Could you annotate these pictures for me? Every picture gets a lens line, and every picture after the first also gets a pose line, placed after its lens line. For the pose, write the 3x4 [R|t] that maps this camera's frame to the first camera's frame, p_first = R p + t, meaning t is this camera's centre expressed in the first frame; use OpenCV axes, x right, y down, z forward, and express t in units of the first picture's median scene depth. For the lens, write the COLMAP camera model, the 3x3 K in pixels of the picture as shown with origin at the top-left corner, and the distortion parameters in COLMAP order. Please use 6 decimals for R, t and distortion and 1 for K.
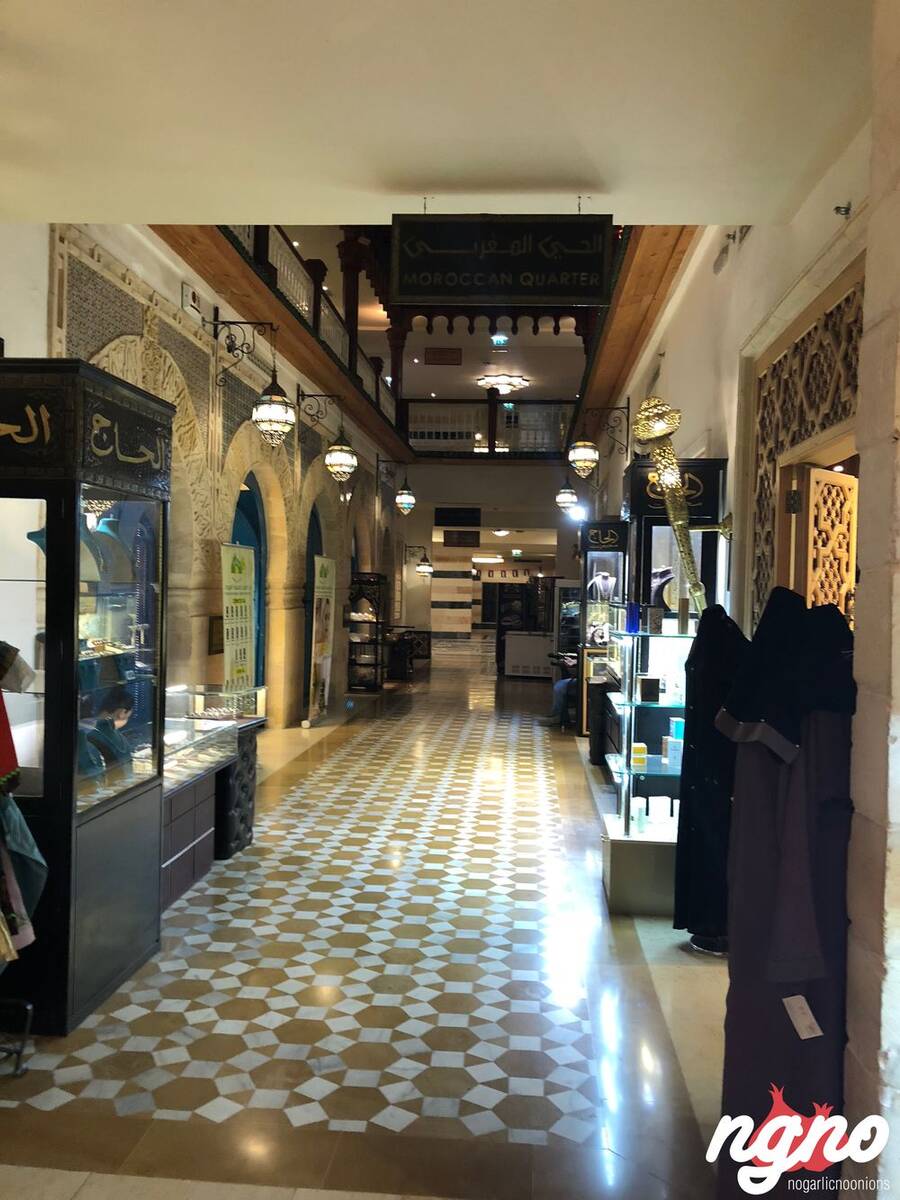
lens RADIAL K [[992.8, 0, 450.2], [0, 992.8, 594.5], [0, 0, 1]] dist [0.015543, -0.004463]
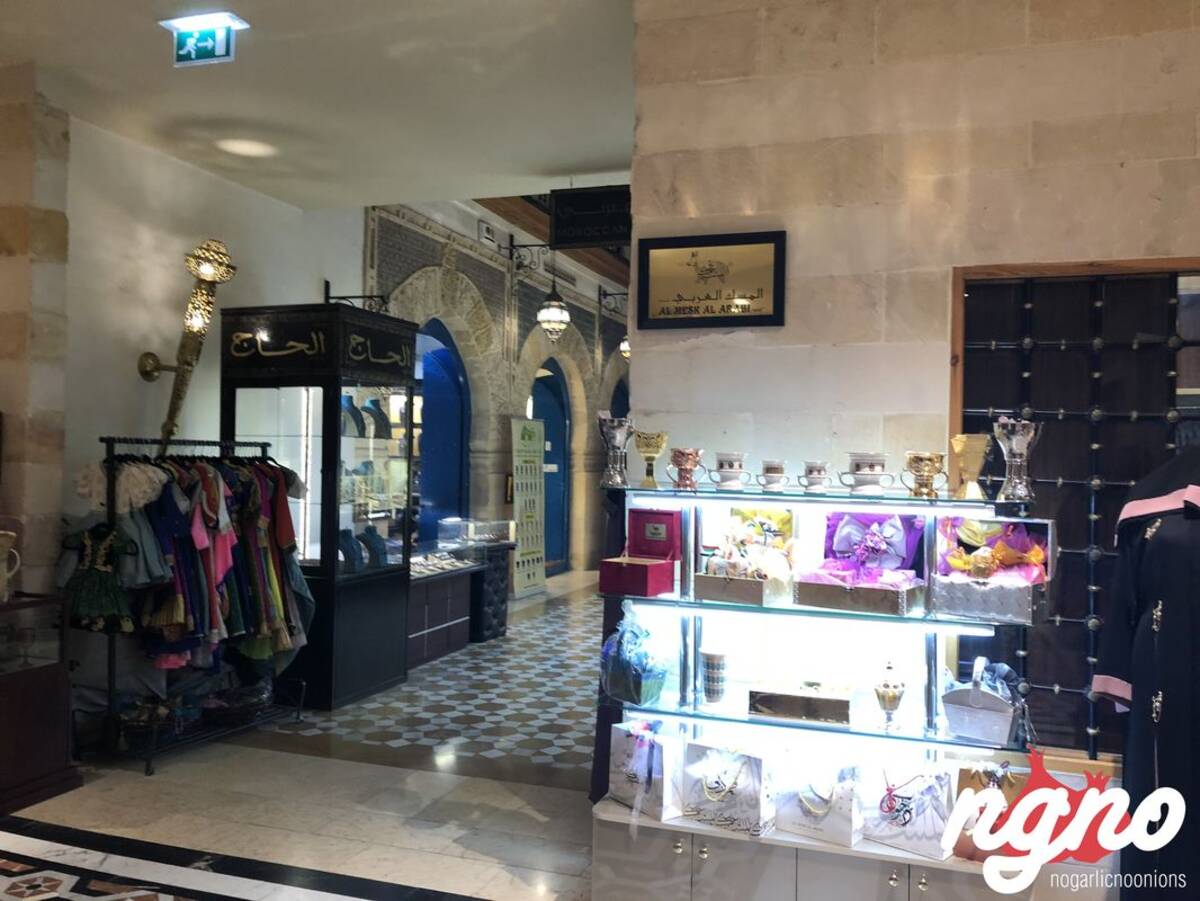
lens RADIAL K [[992.8, 0, 604.0], [0, 992.8, 451.0], [0, 0, 1]] dist [0.015543, -0.004463]
pose [[0.967717, -0.007654, -0.251922, 0.251212], [0.002000, 0.999740, -0.022692, 0.026483], [0.252031, 0.021456, 0.967481, -0.262138]]
